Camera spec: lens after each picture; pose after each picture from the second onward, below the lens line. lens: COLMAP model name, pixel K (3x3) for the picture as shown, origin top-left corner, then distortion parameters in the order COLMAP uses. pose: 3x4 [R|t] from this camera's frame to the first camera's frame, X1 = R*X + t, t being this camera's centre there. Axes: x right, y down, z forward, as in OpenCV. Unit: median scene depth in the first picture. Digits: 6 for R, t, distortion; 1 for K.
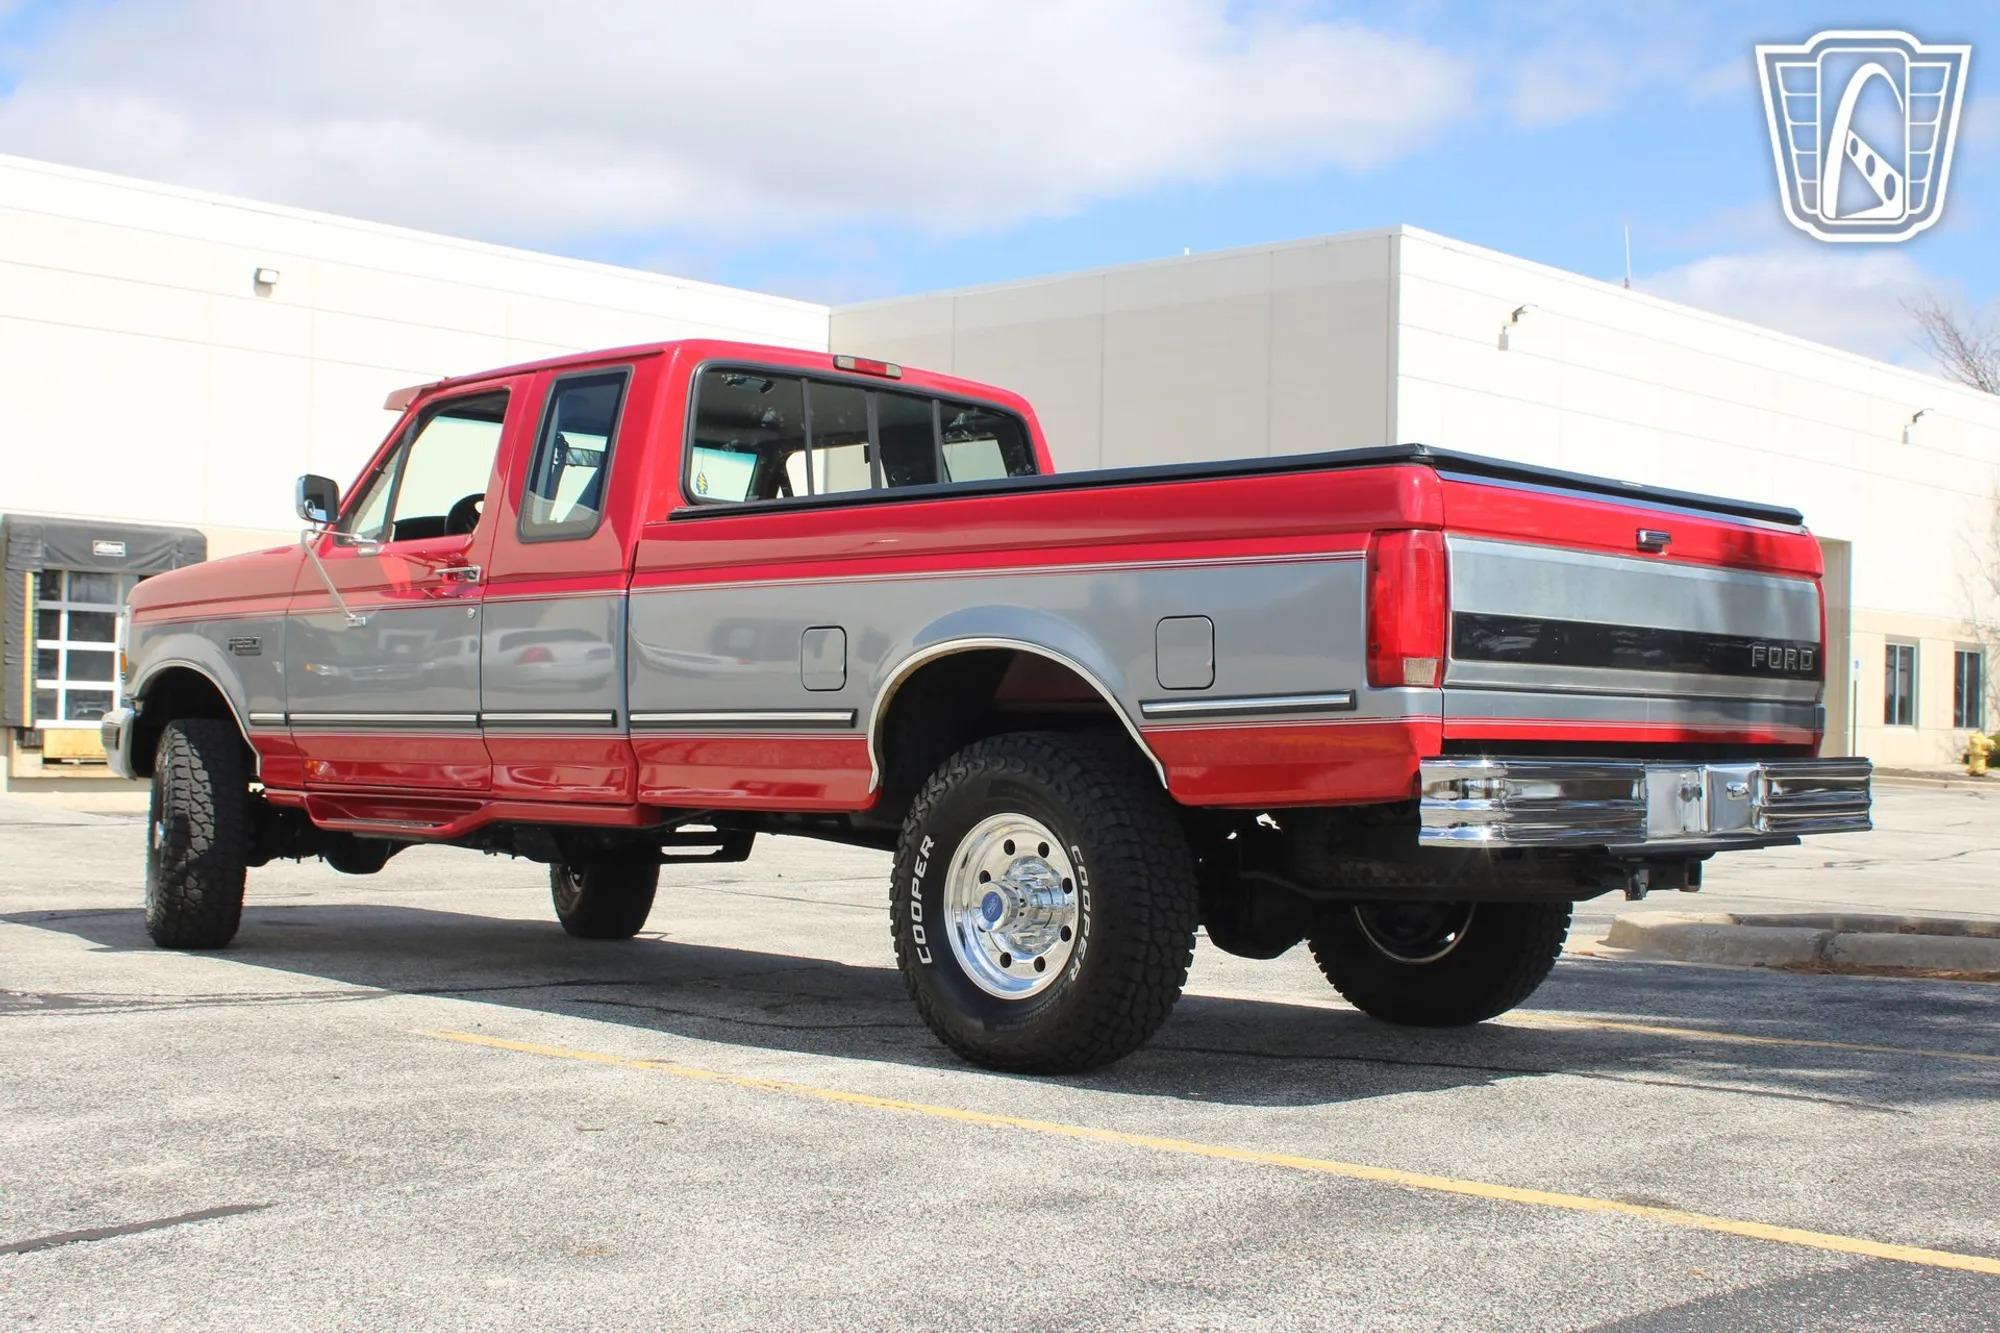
lens RADIAL K [[2472.9, 0, 1000.0], [0, 2472.9, 666.5], [0, 0, 1]] dist [-0.080224, 0.103048]
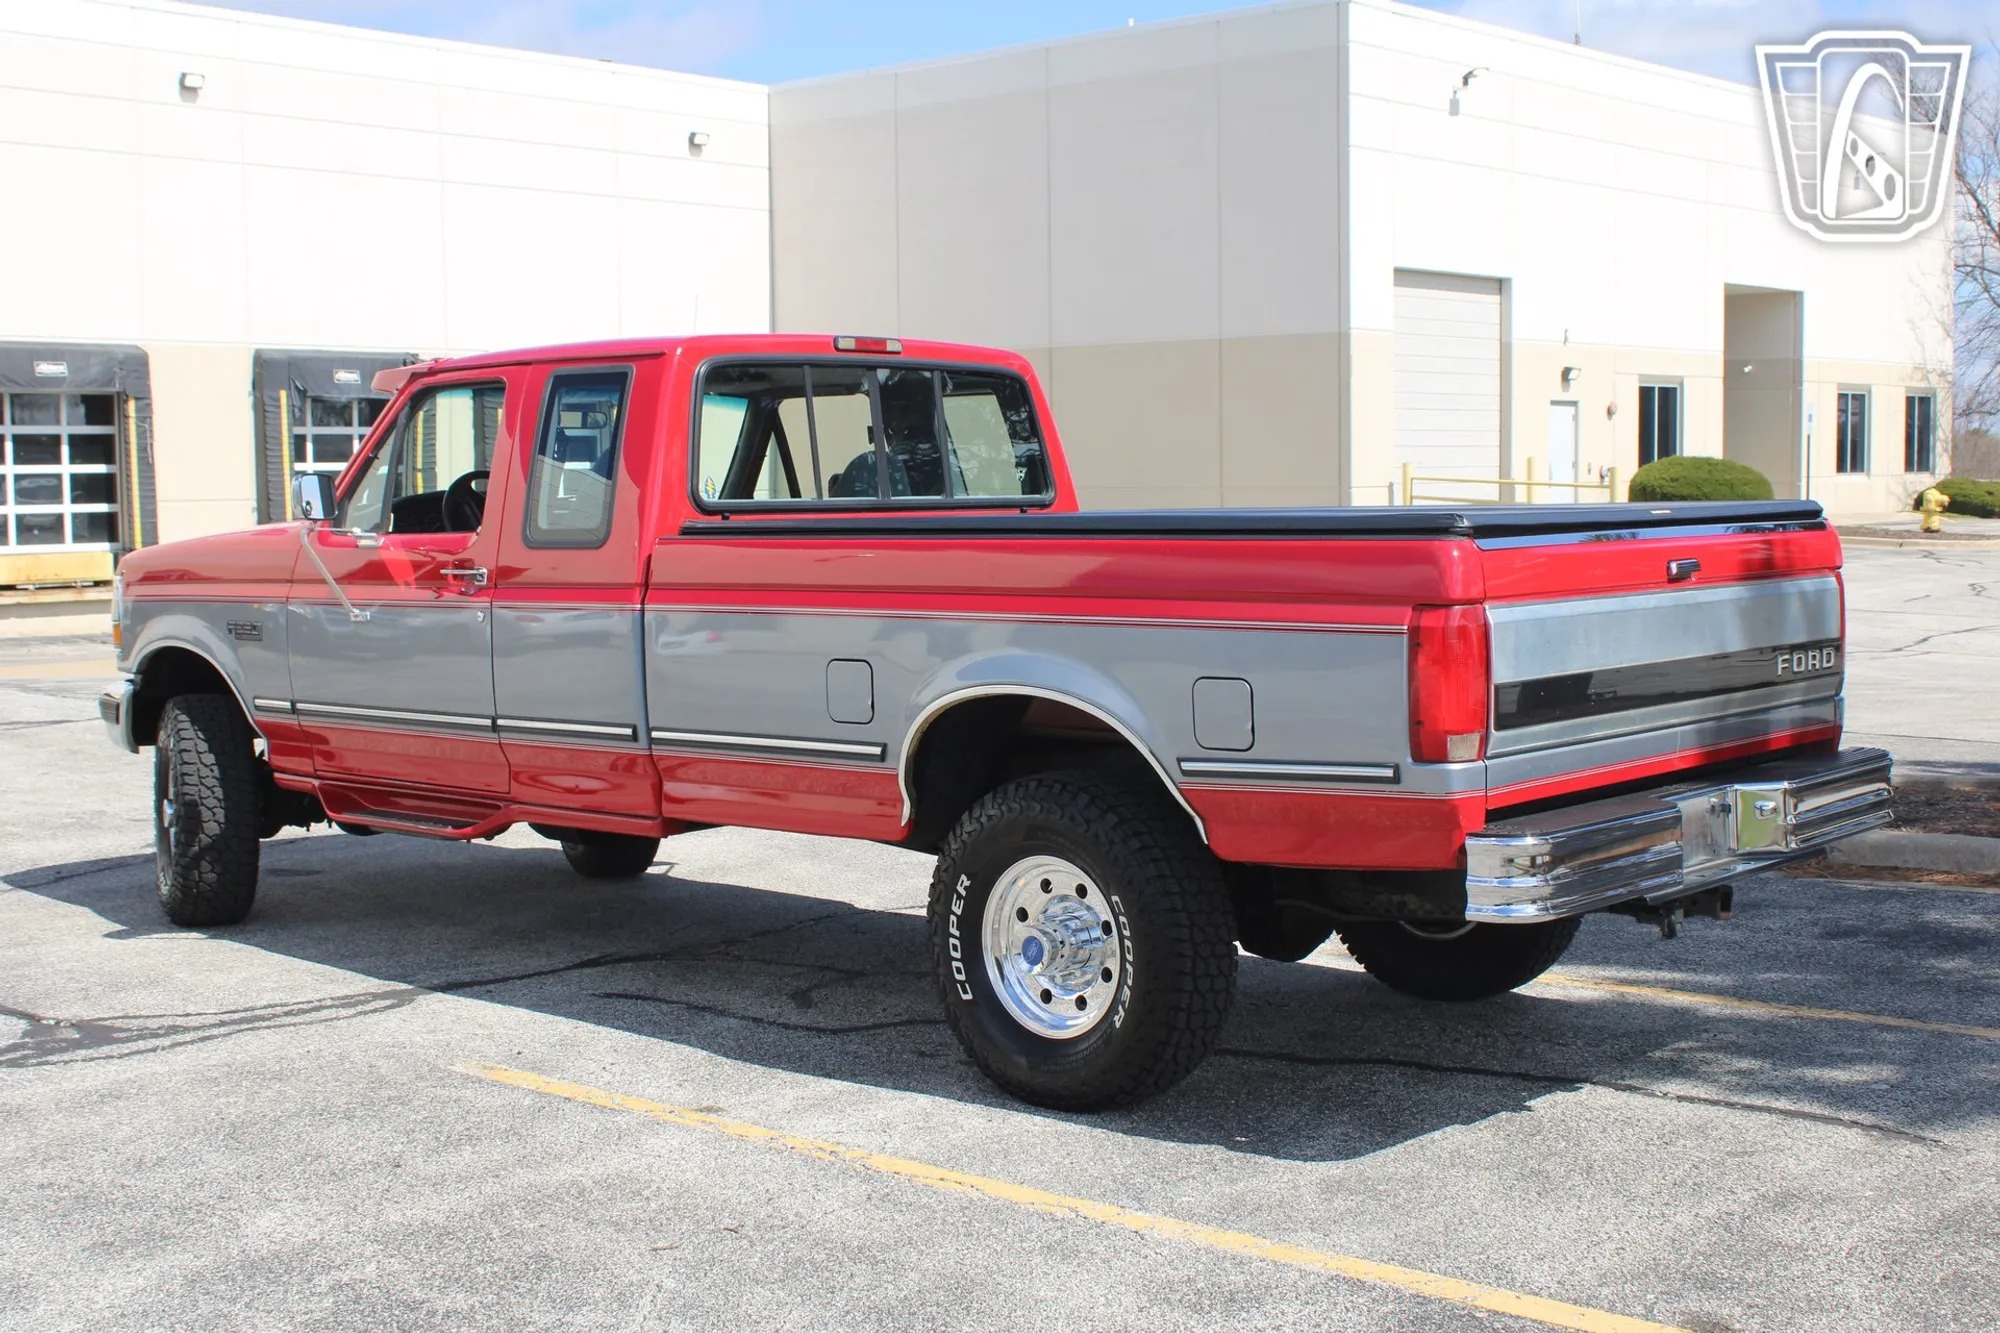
lens RADIAL K [[2472.9, 0, 1000.0], [0, 2472.9, 666.5], [0, 0, 1]] dist [-0.080224, 0.103048]
pose [[0.999213, -0.034955, 0.018729, -0.030264], [0.032865, 0.994224, 0.102170, -0.117369], [-0.022193, -0.101474, 0.994591, 0.008383]]
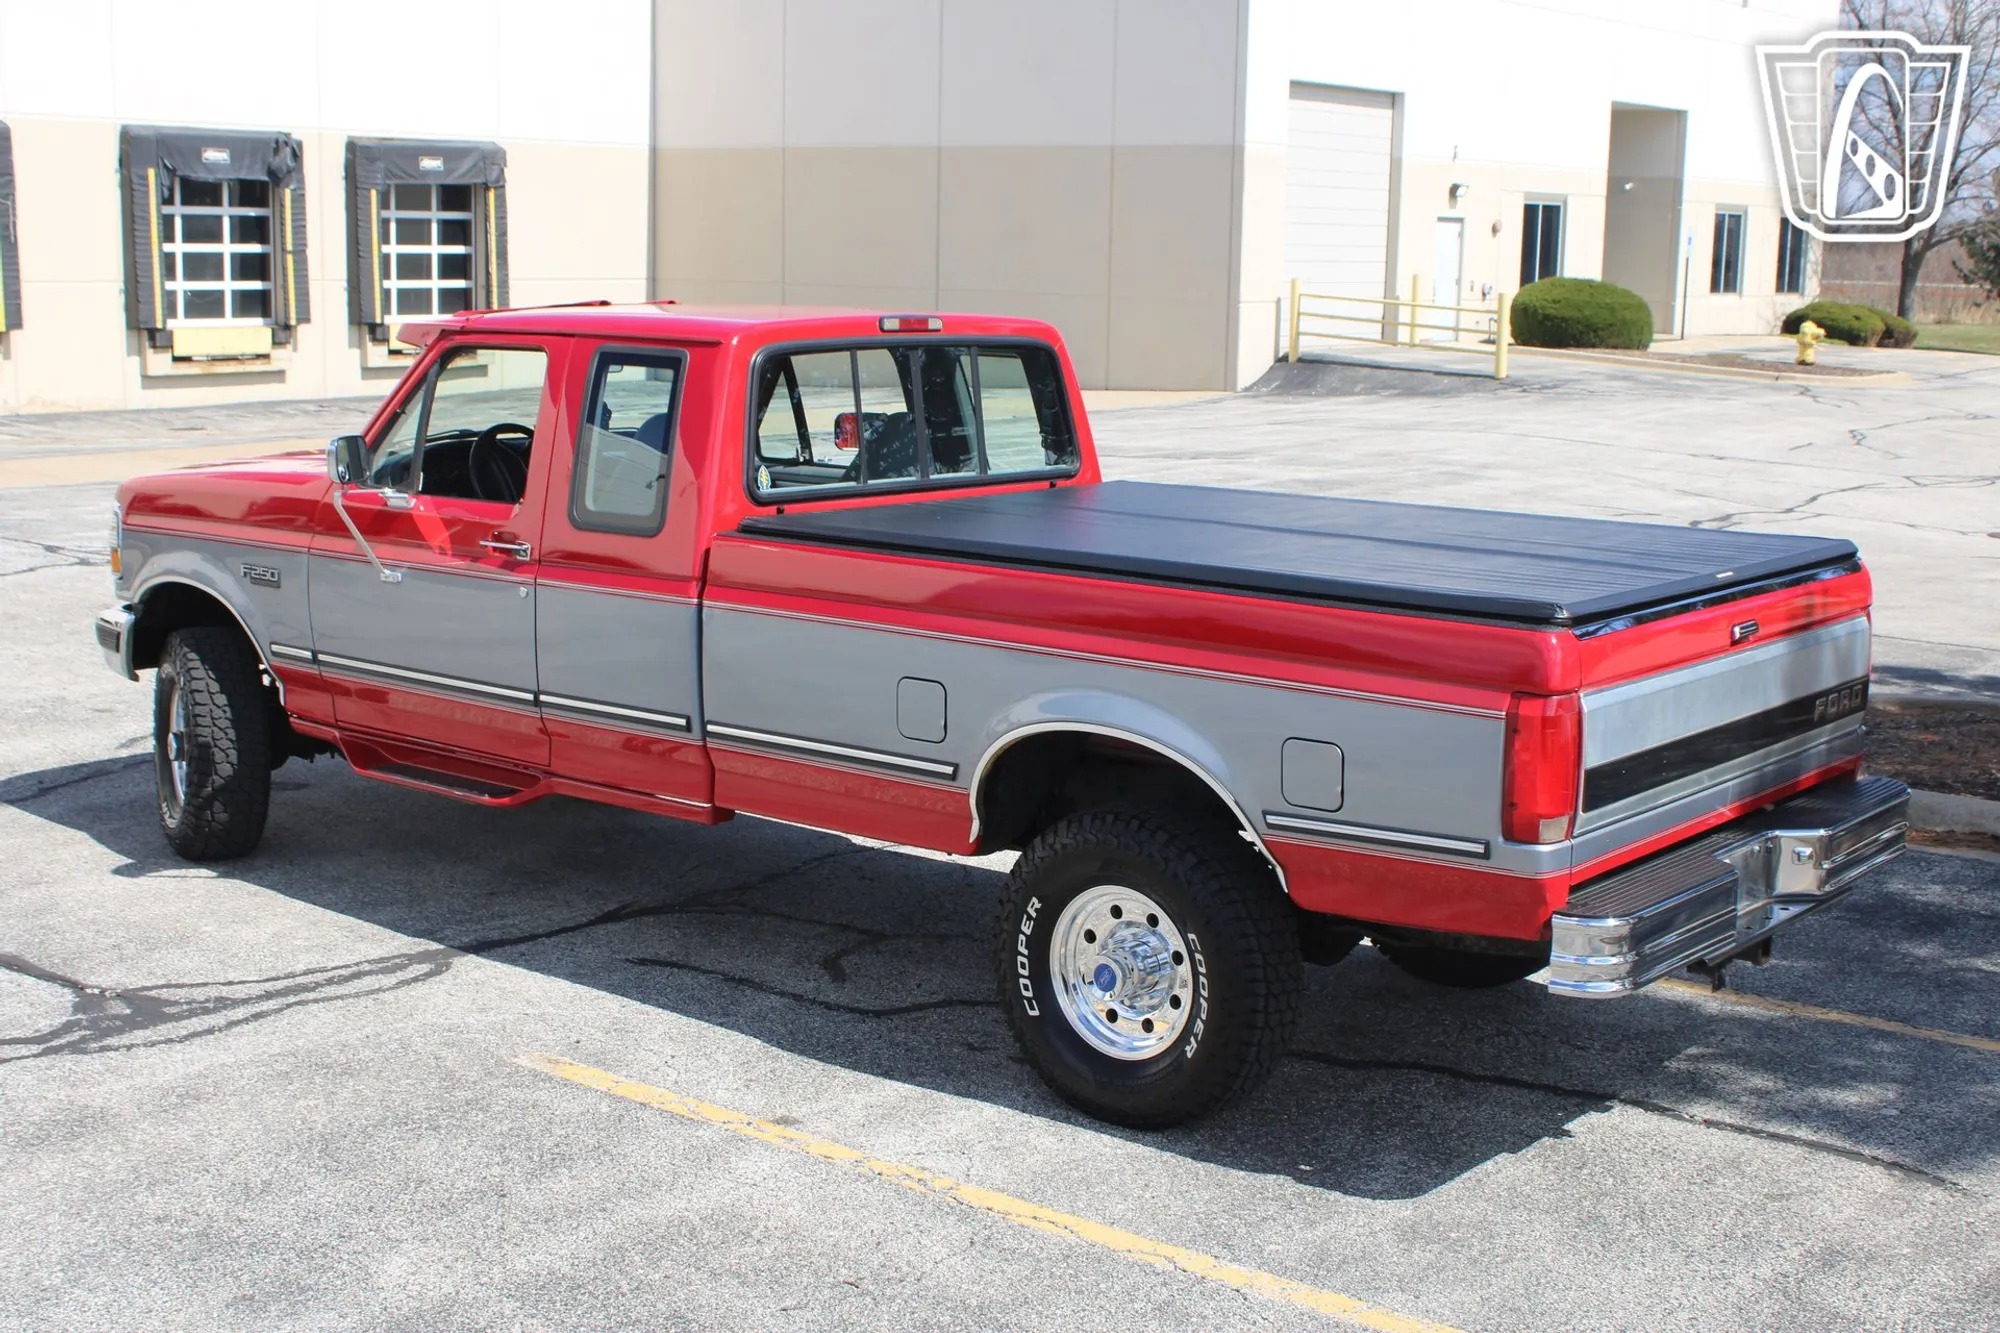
lens RADIAL K [[2475.0, 0, 1005.5], [0, 2475.0, 685.0], [0, 0, 1]] dist [-0.068521, 0.046621]
pose [[0.996729, -0.014356, 0.079529, -0.122279], [-0.001987, 0.979446, 0.201697, -0.227101], [-0.080790, -0.201196, 0.976214, 0.005808]]
